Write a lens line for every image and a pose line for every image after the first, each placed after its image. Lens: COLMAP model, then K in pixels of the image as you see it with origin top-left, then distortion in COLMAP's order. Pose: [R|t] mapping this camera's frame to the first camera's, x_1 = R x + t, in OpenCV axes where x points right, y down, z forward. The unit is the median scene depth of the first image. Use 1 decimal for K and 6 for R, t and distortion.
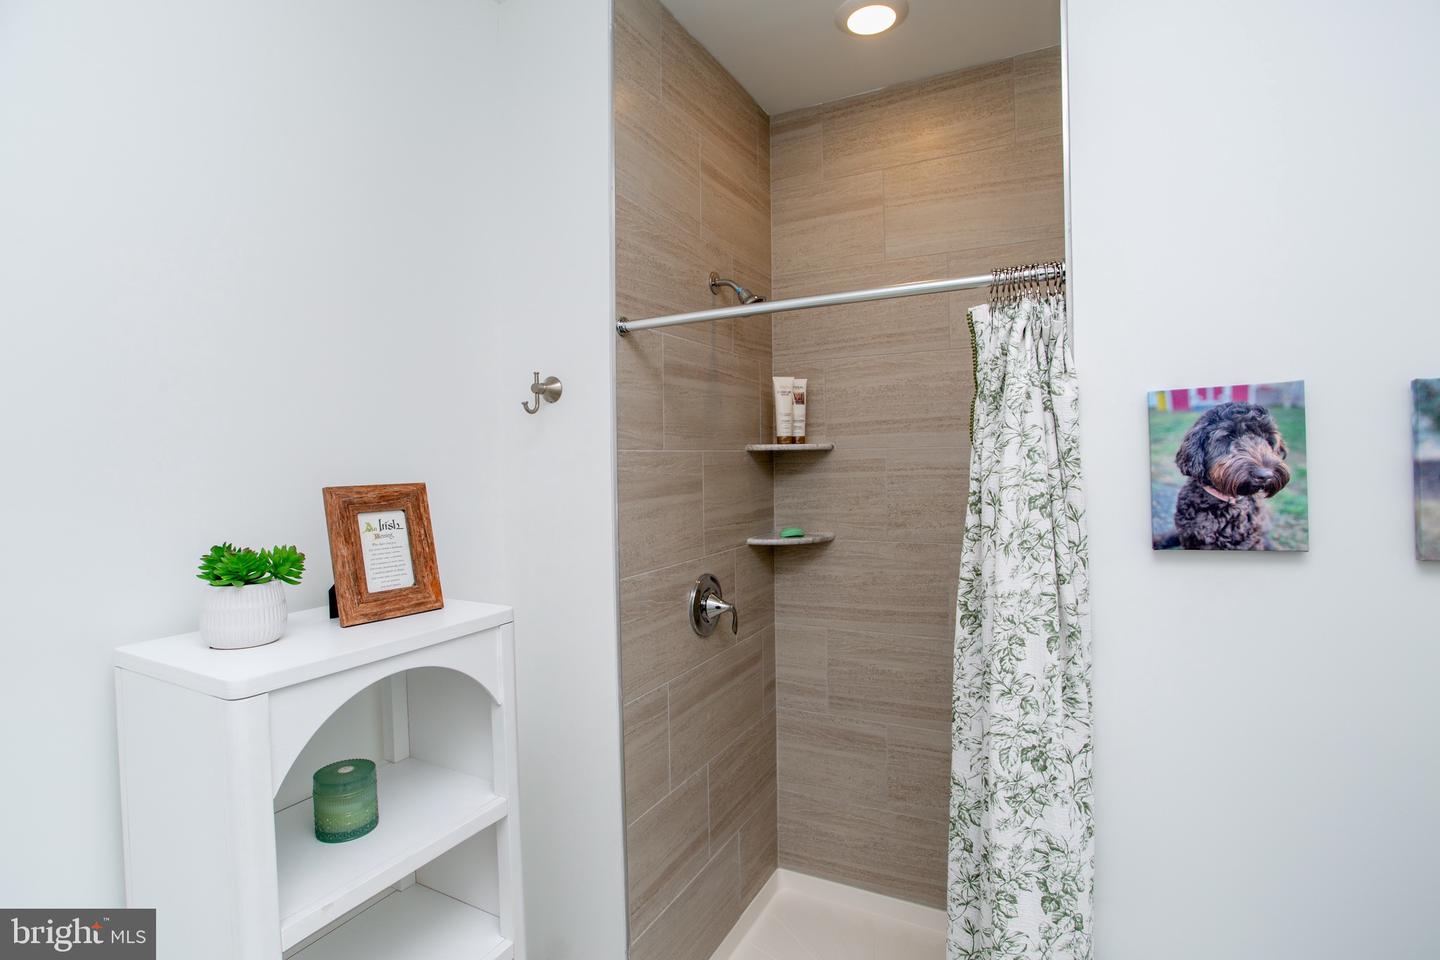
lens RADIAL K [[696.4, 0, 720.0], [0, 696.4, 480.0], [0, 0, 1]] dist [-0.043445, 0.000154]
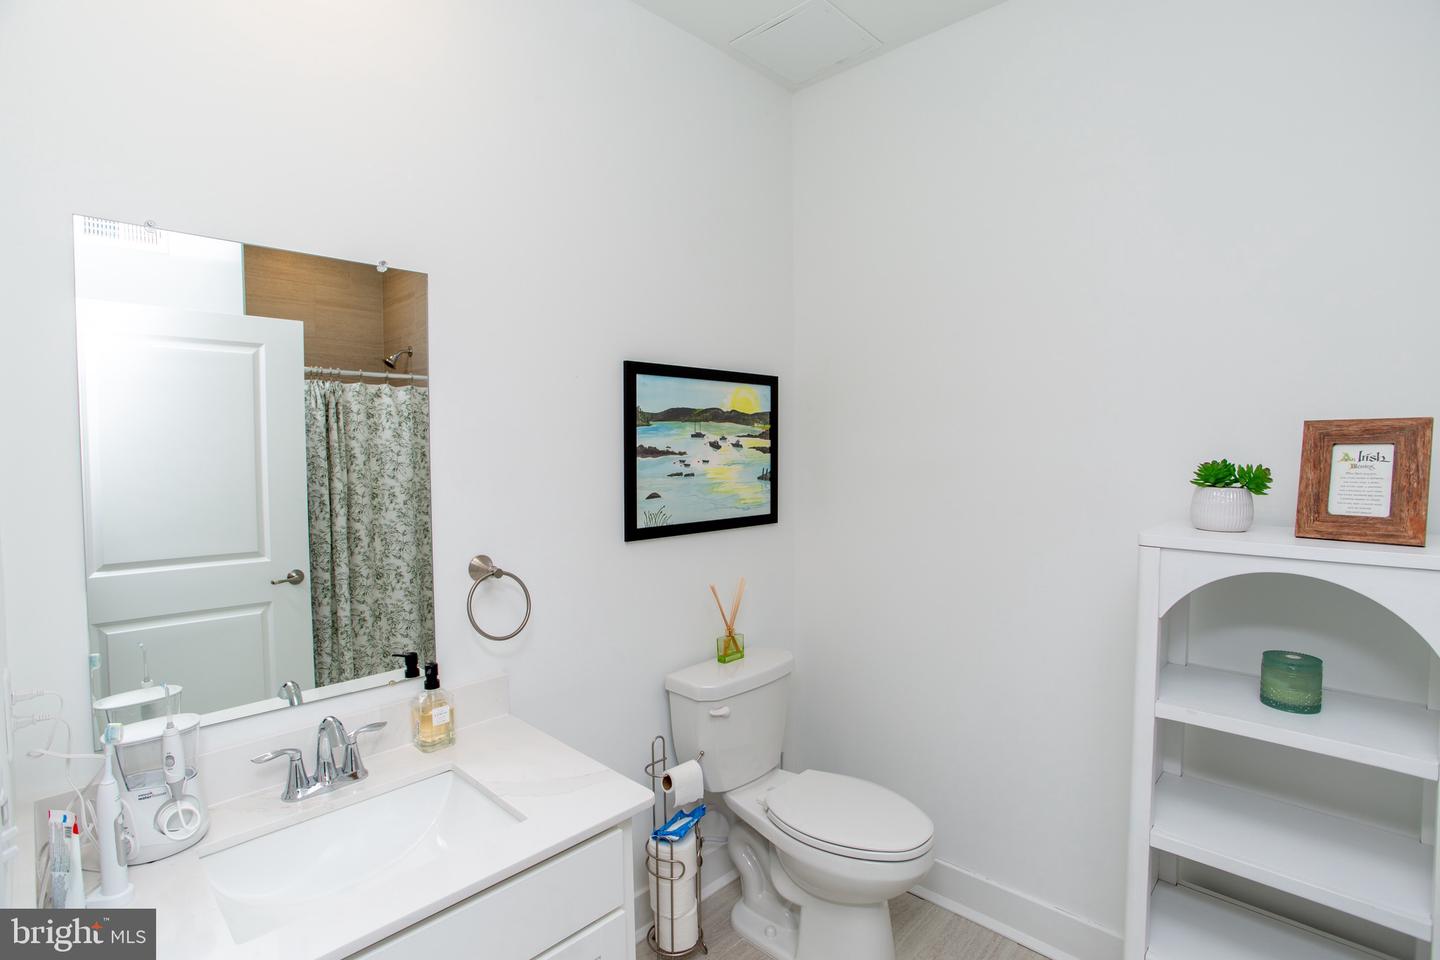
lens RADIAL K [[696.4, 0, 720.0], [0, 696.4, 480.0], [0, 0, 1]] dist [-0.043445, 0.000154]
pose [[-0.280891, 0.047603, -0.958558, 0.802234], [-0.022104, 0.998183, 0.056048, 0.066779], [0.959485, 0.036931, -0.279328, 0.336487]]
